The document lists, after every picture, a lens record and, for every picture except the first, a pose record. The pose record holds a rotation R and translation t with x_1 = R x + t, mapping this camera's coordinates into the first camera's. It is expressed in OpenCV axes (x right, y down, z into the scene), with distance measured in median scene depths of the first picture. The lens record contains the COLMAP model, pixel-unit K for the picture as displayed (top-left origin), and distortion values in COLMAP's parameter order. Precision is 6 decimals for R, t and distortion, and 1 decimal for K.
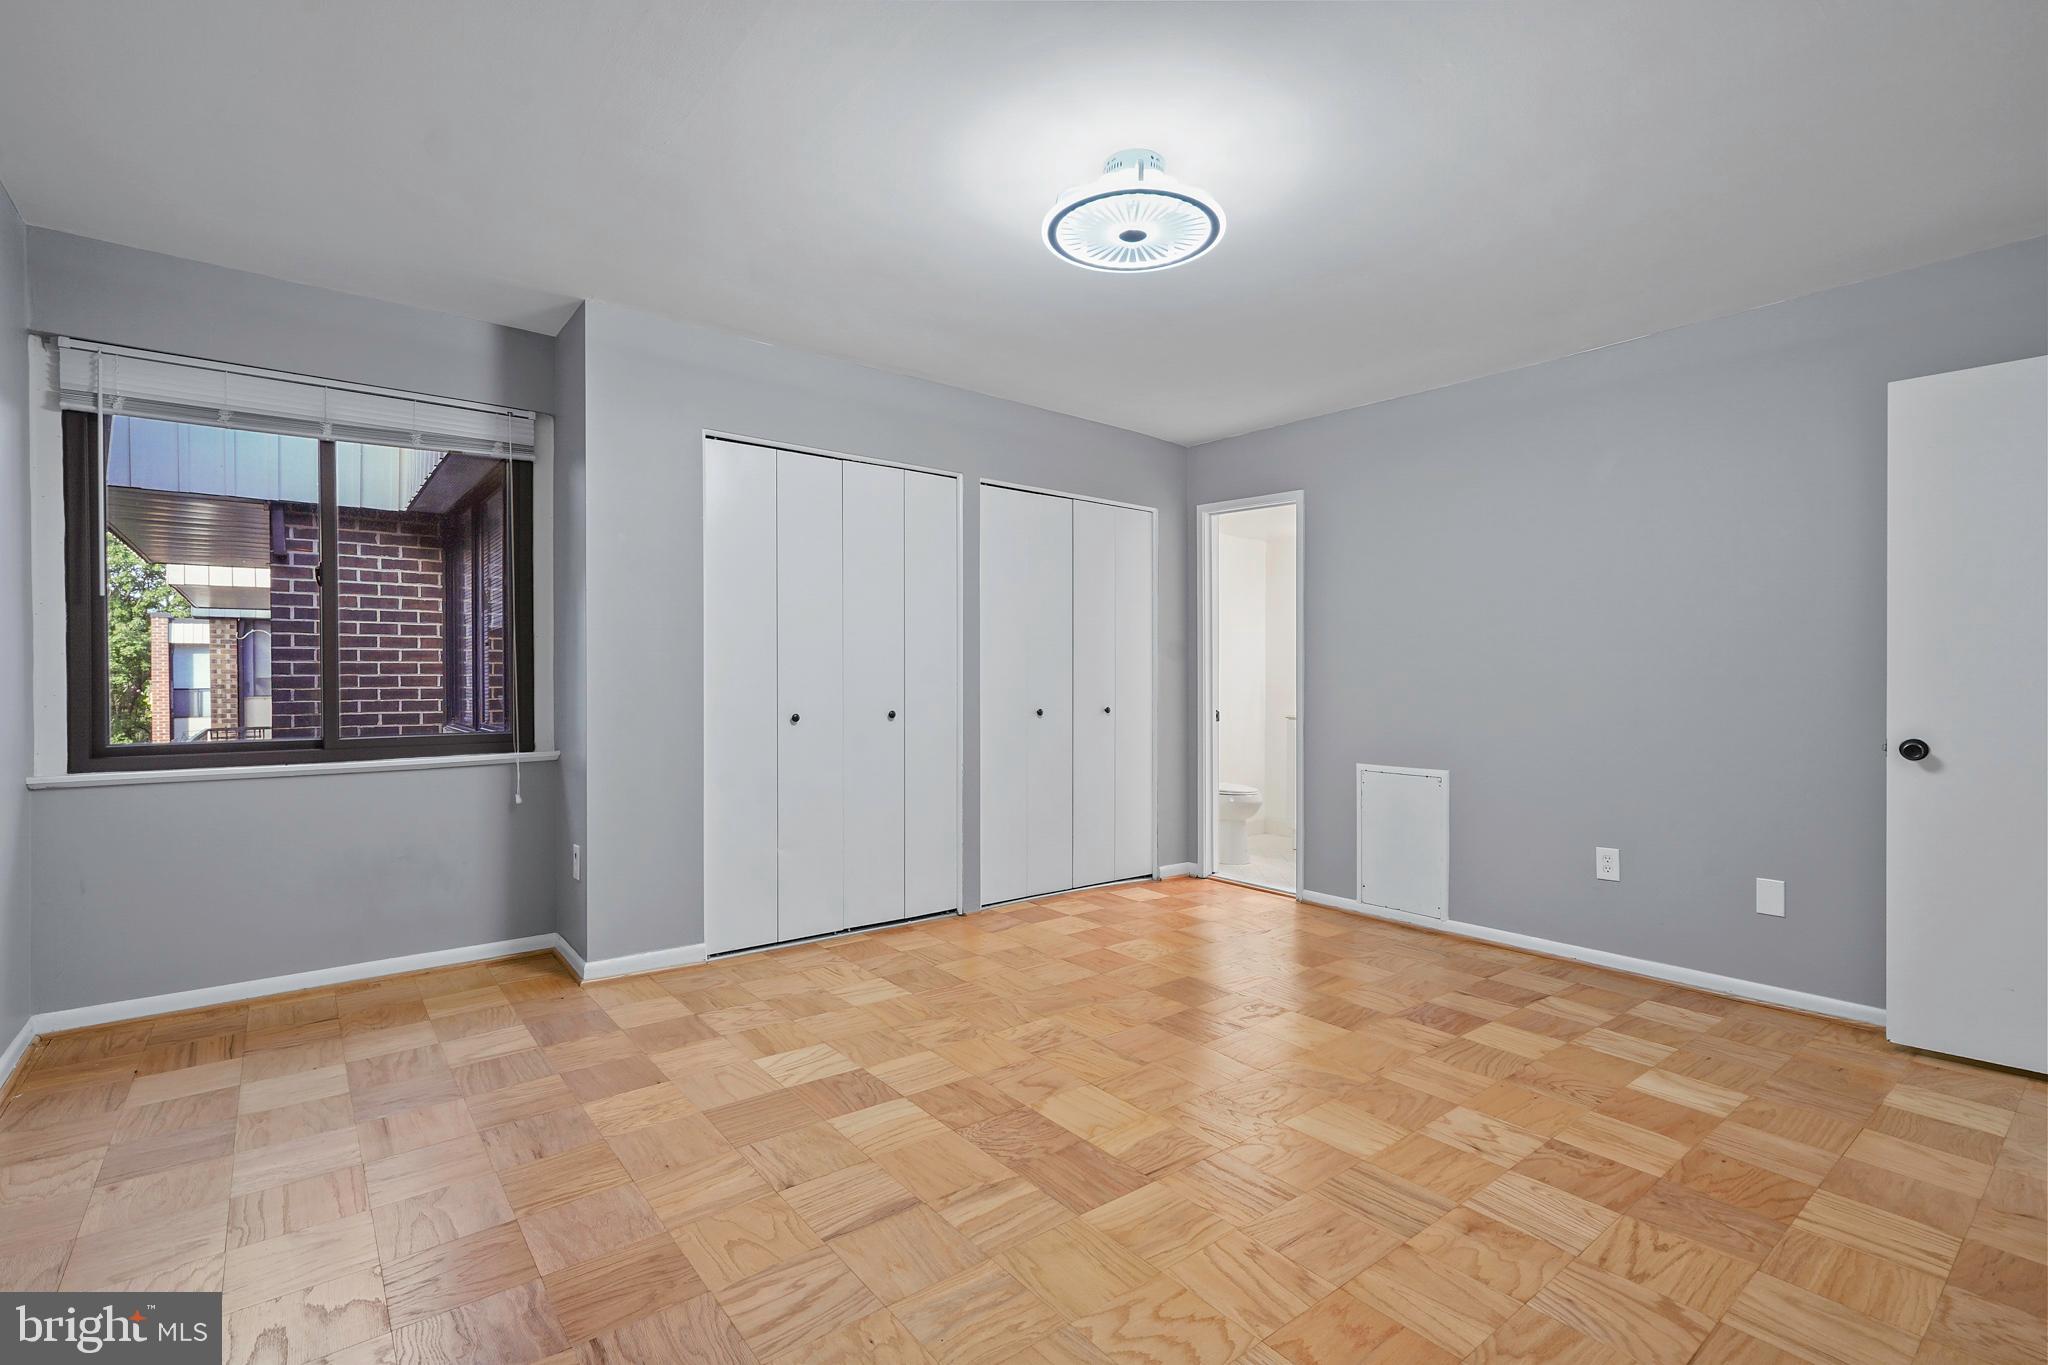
lens RADIAL K [[928.7, 0, 1016.7], [0, 928.7, 681.8], [0, 0, 1]] dist [-0.002620, 0.002181]
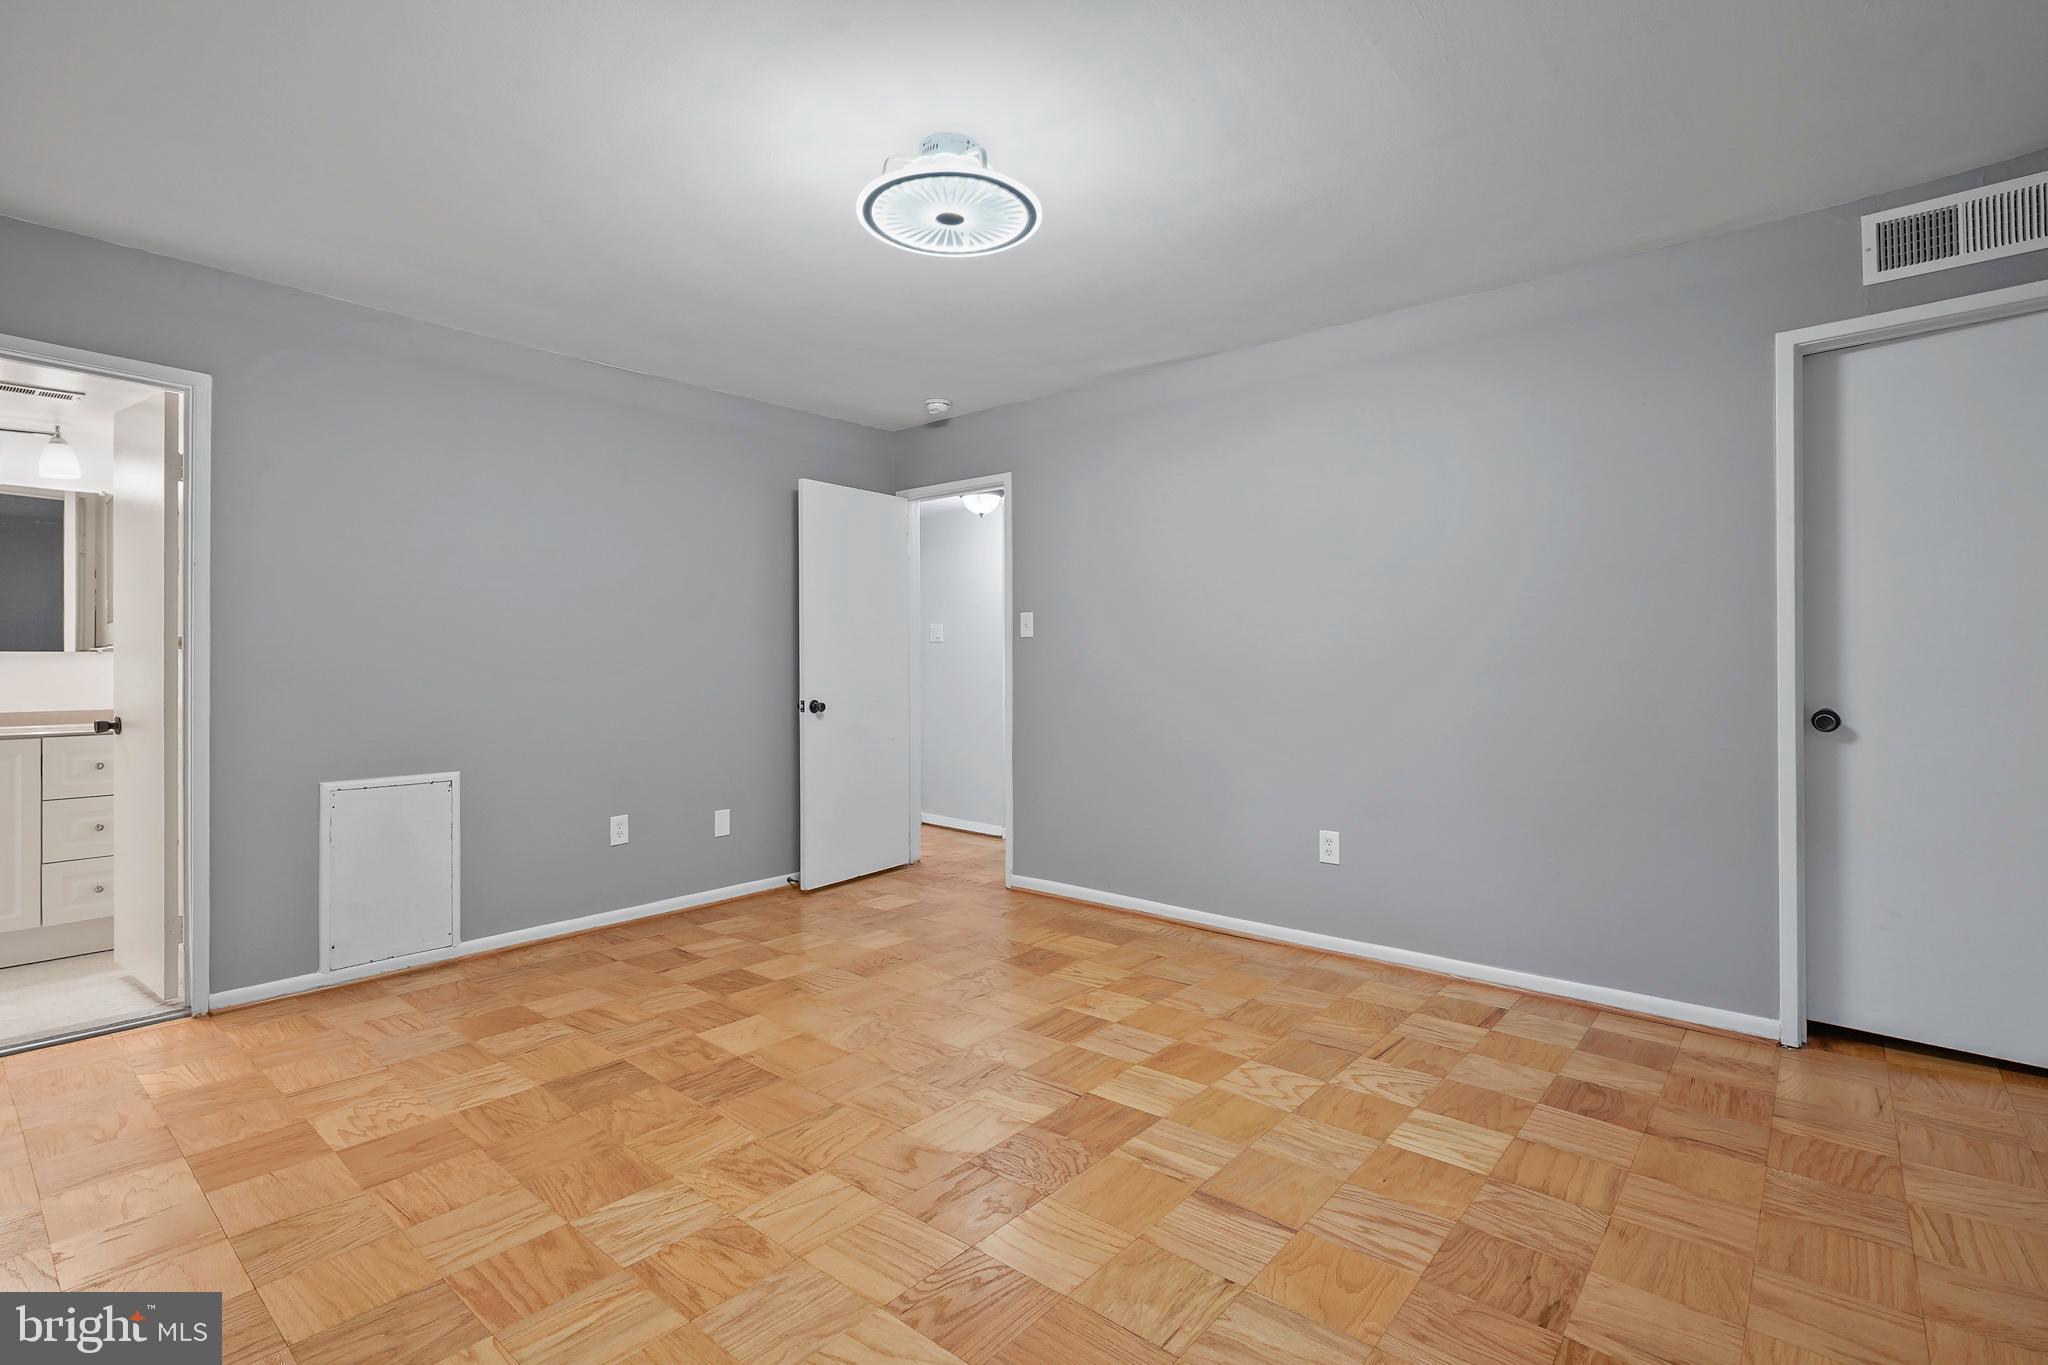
lens RADIAL K [[946.6, 0, 1026.3], [0, 946.6, 654.8], [0, 0, 1]] dist [-0.003158, 0.000144]
pose [[-0.194626, 0.005330, 0.980863, -0.717218], [0.005719, 0.999974, -0.004299, -0.008947], [-0.980861, 0.004773, -0.194651, 0.923000]]
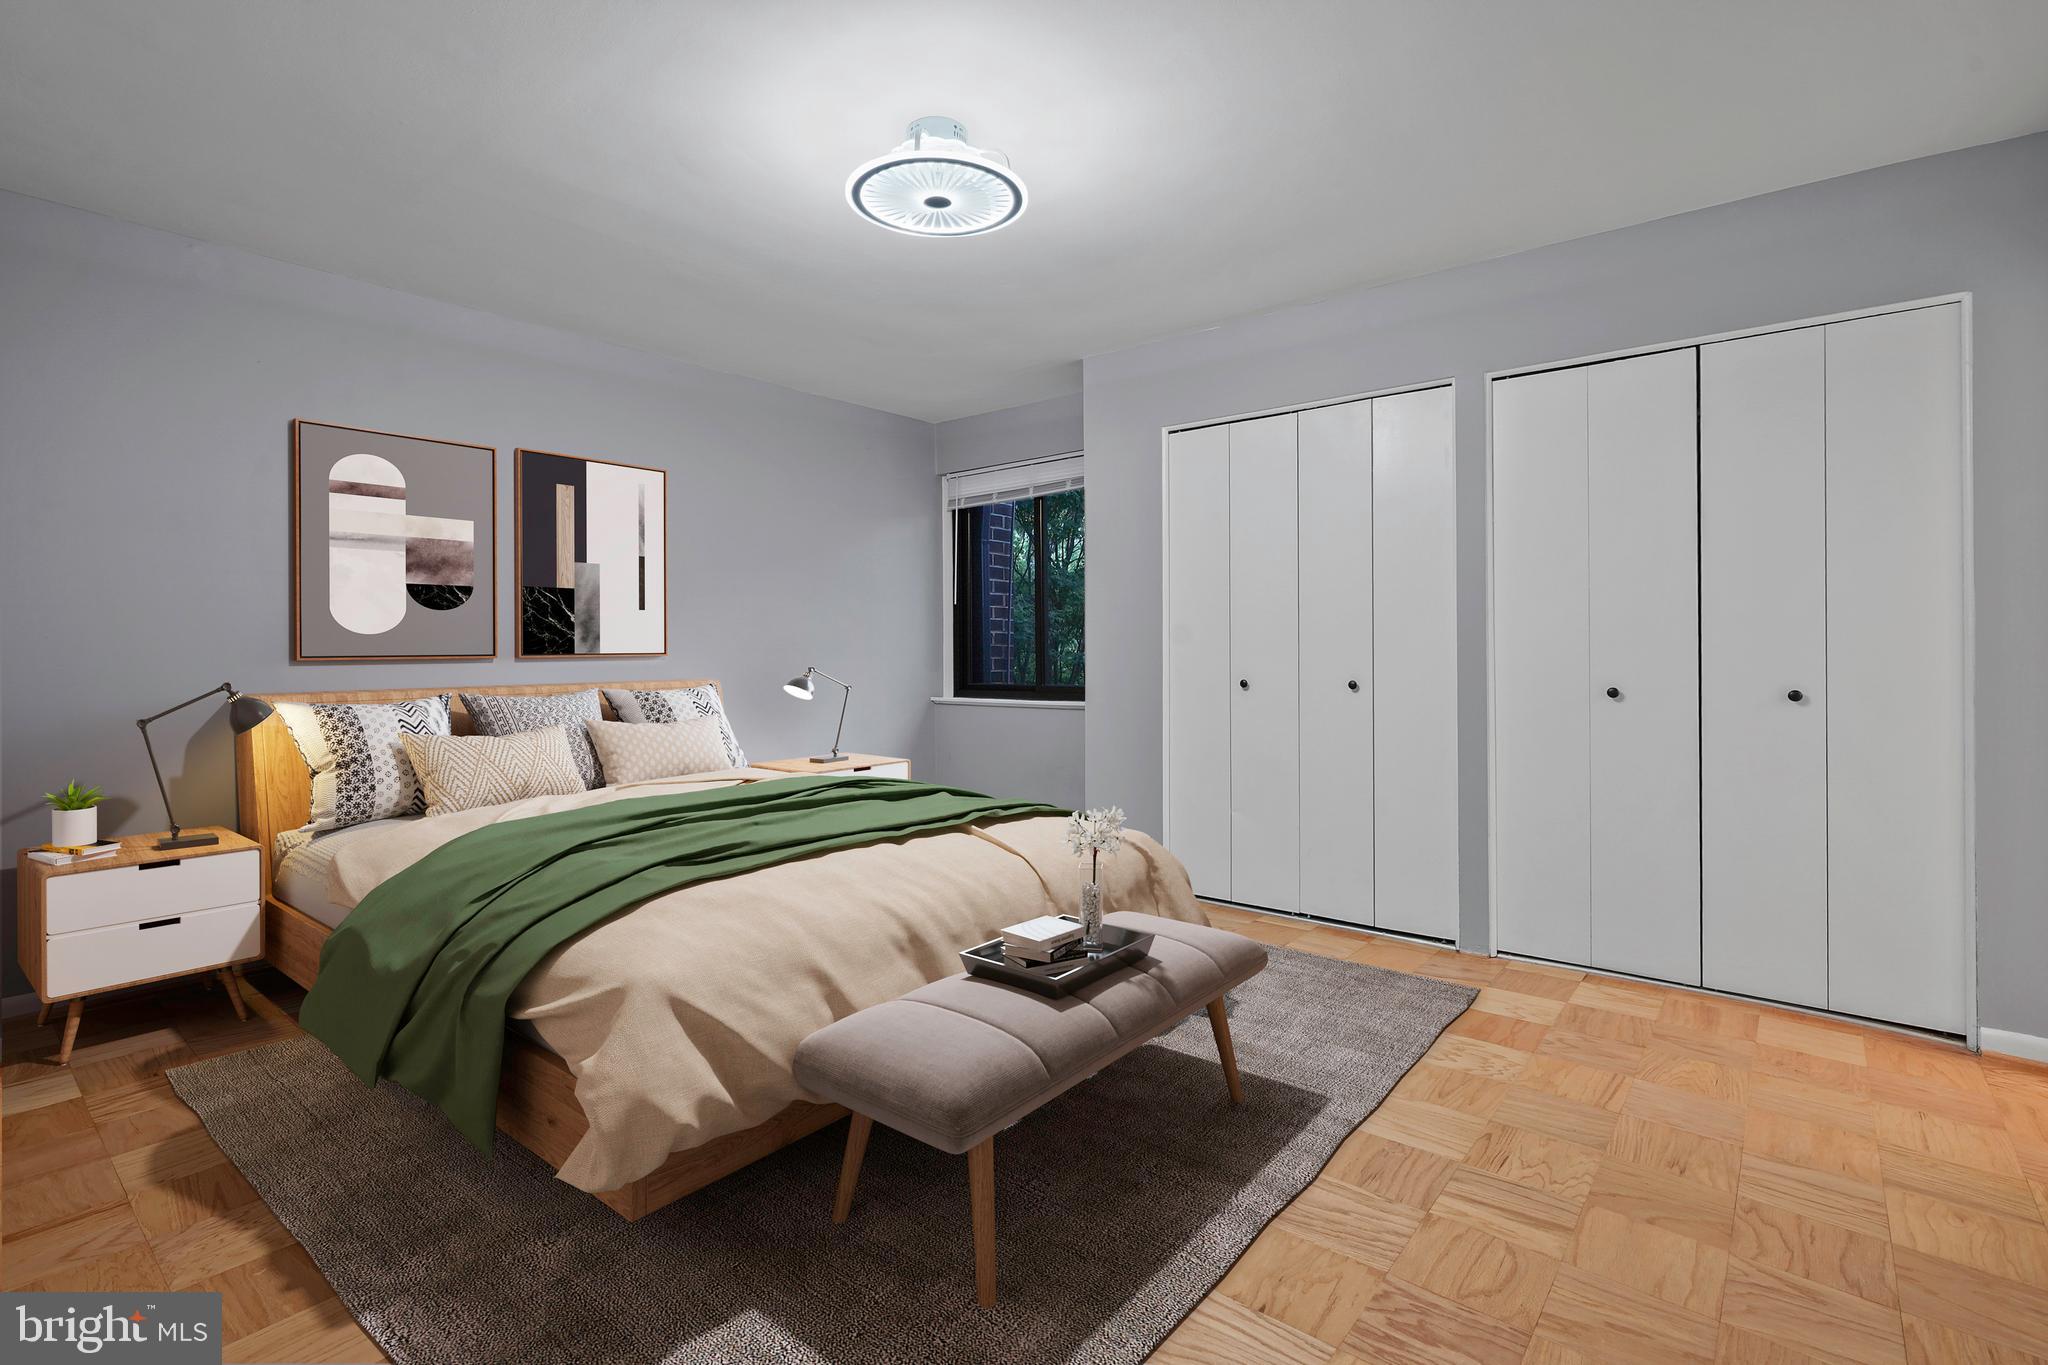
lens RADIAL K [[946.6, 0, 1026.3], [0, 946.6, 654.8], [0, 0, 1]] dist [-0.003158, 0.000144]
pose [[0.200823, -0.001015, -0.979627, 0.941871], [0.002114, 0.999998, -0.000602, 0.009110], [0.979625, -0.001950, 0.200825, 0.733542]]
